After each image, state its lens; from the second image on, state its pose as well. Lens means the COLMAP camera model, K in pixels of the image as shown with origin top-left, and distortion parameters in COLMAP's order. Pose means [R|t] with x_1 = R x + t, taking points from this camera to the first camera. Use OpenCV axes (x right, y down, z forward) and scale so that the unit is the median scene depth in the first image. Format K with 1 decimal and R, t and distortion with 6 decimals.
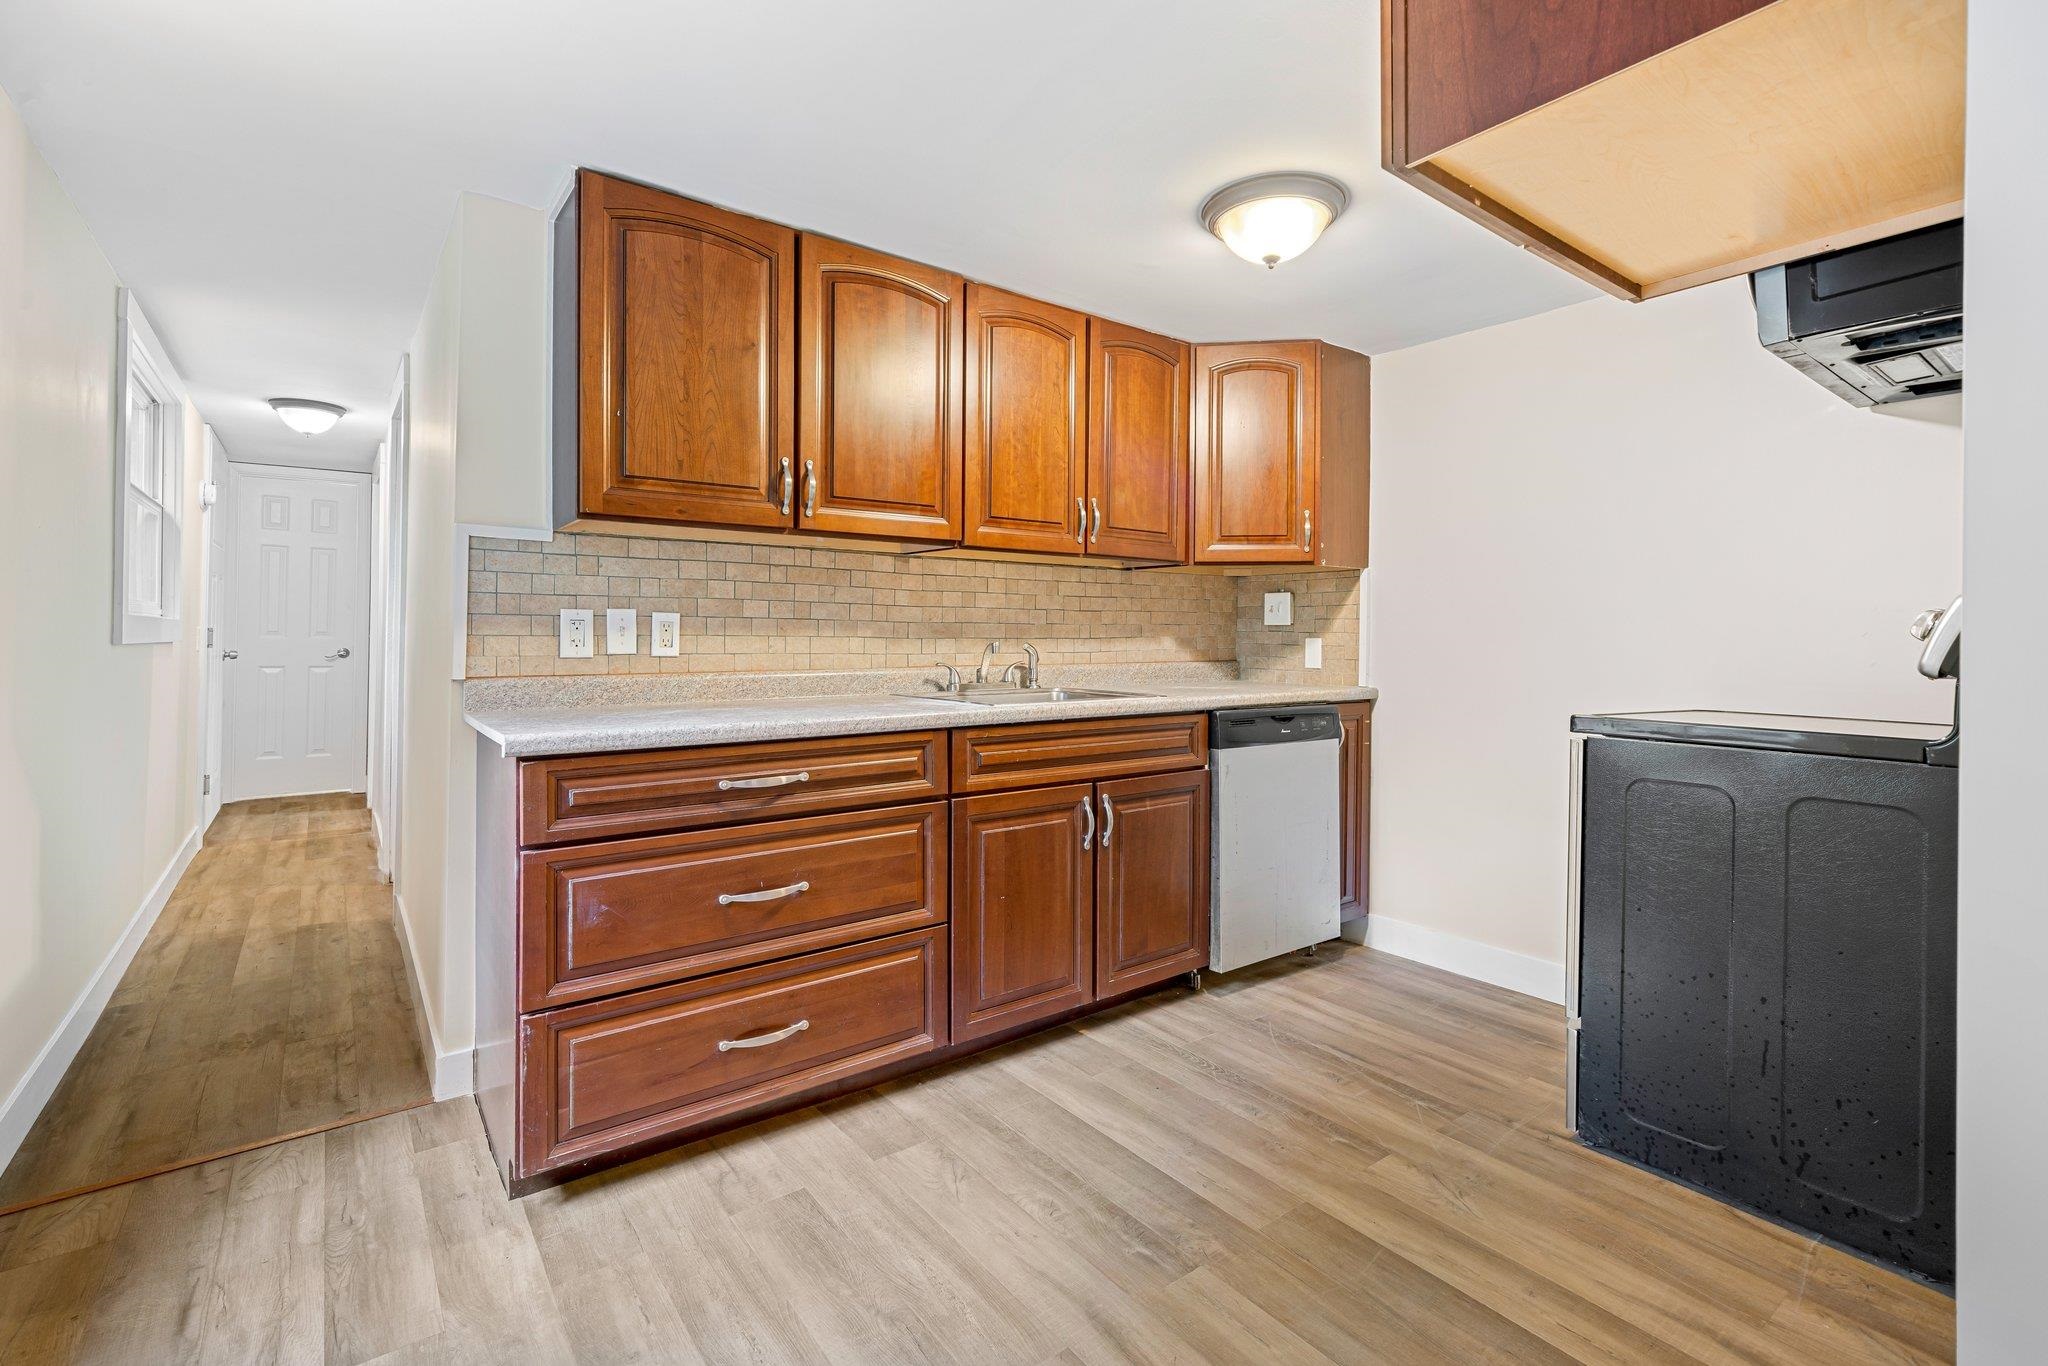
lens RADIAL K [[888.5, 0, 983.0], [0, 888.5, 649.2], [0, 0, 1]] dist [0.005160, -0.000929]
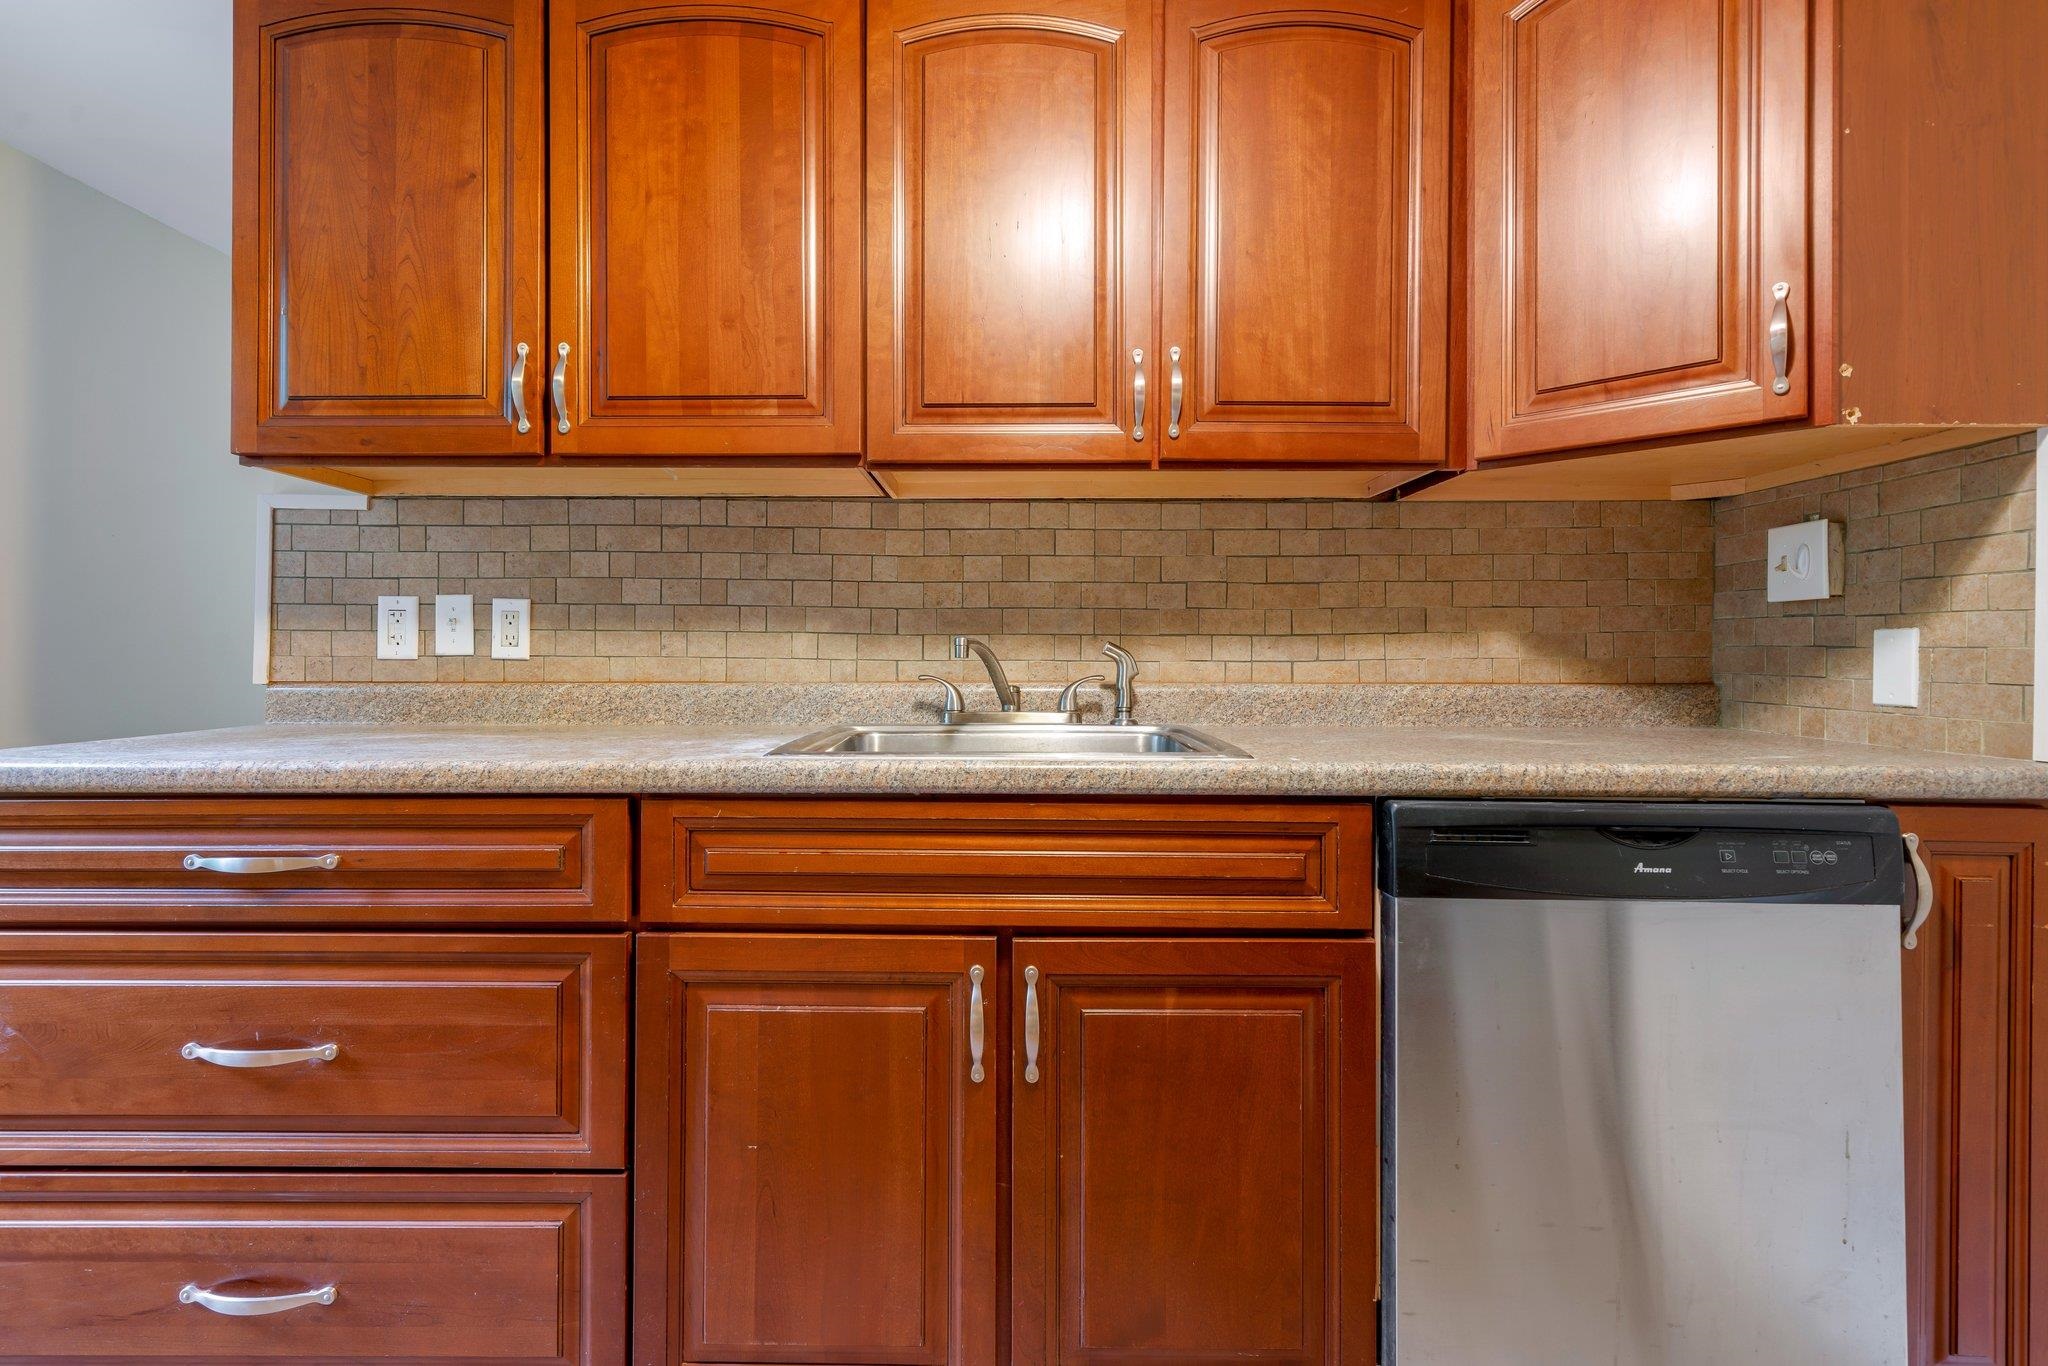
lens RADIAL K [[923.7, 0, 1016.6], [0, 923.7, 655.2], [0, 0, 1]] dist [0.003097, 0.002570]
pose [[0.812030, -0.000667, -0.583615, 0.411742], [-0.008936, 0.999868, -0.013576, 0.011327], [0.583547, 0.016239, 0.811917, 0.619667]]
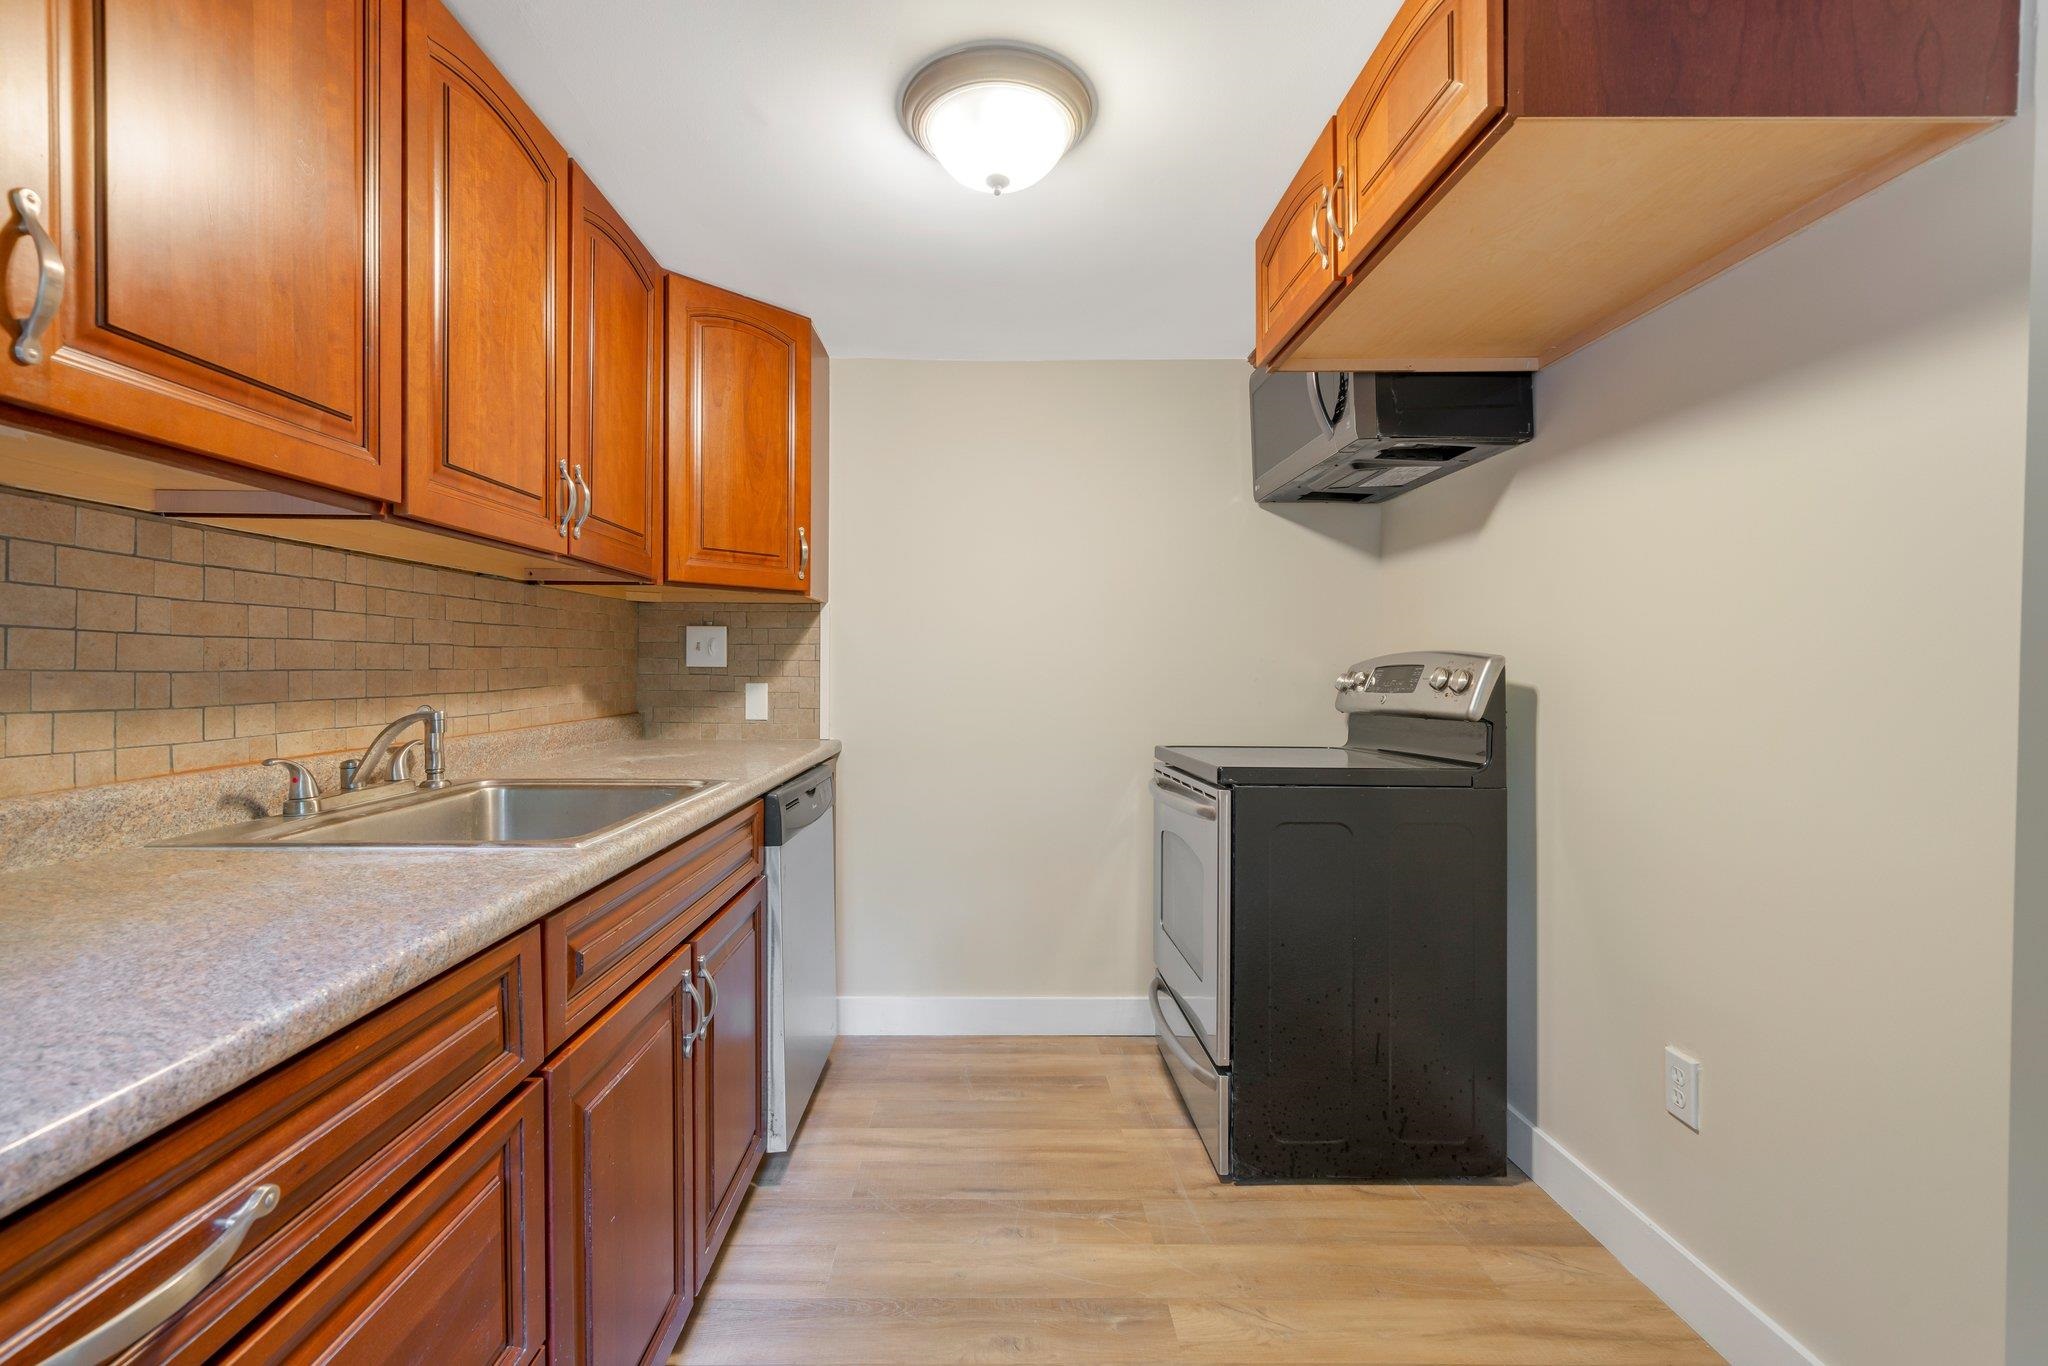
lens RADIAL K [[888.5, 0, 980.0], [0, 888.5, 691.4], [0, 0, 1]] dist [0.005160, -0.000929]
pose [[0.581059, -0.026707, 0.813423, -0.244121], [0.011209, 0.999629, 0.024814, -0.031811], [-0.813784, -0.005301, 0.581143, 0.493191]]
